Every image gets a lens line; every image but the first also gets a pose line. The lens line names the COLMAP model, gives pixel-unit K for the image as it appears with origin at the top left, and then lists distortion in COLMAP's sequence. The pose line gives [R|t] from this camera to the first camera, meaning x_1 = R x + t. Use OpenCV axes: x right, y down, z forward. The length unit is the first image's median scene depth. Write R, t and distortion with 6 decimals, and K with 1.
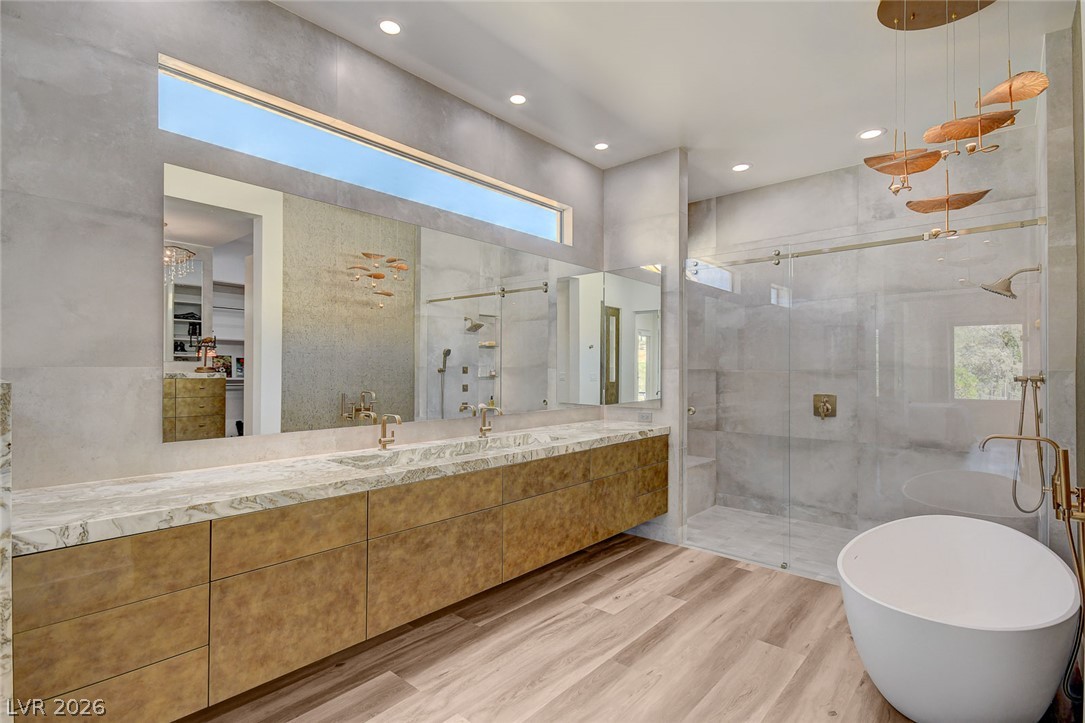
lens RADIAL K [[532.8, 0, 521.1], [0, 532.8, 366.5], [0, 0, 1]] dist [0.013923, 0.000809]
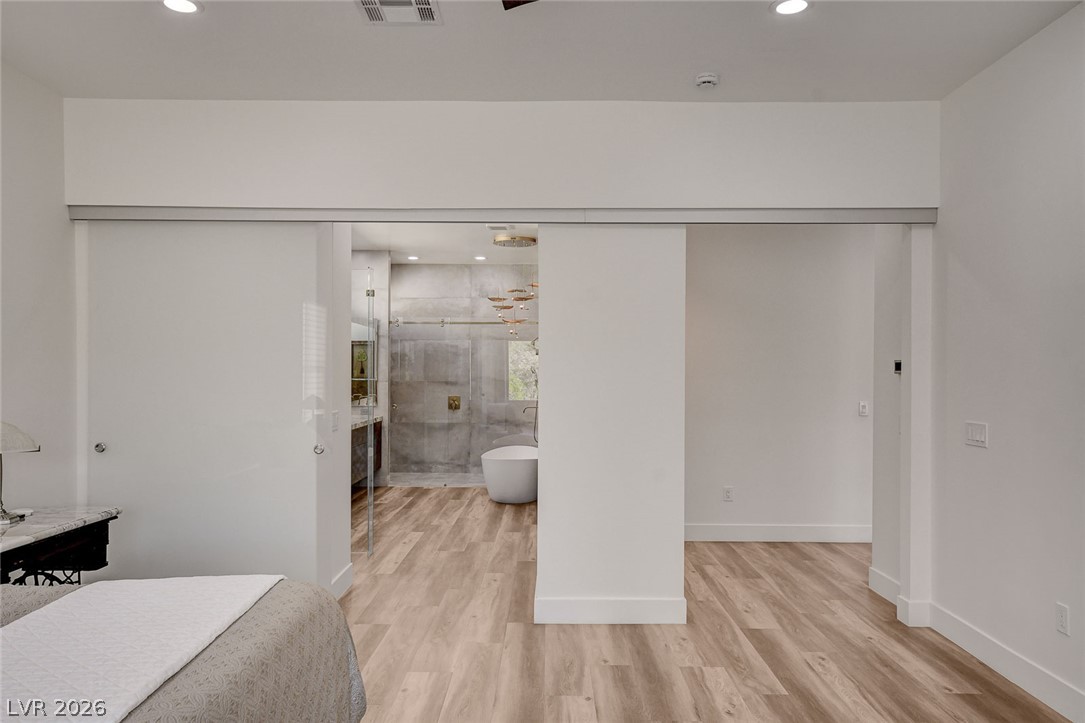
lens RADIAL K [[1022.8, 0, 539.9], [0, 1022.8, 365.8], [0, 0, 1]] dist [-0.003265, -0.000092]
pose [[0.753160, 0.002579, 0.657832, -1.370585], [-0.007098, 0.999966, 0.004207, -0.059285], [-0.657799, -0.007838, 0.753153, -1.629262]]
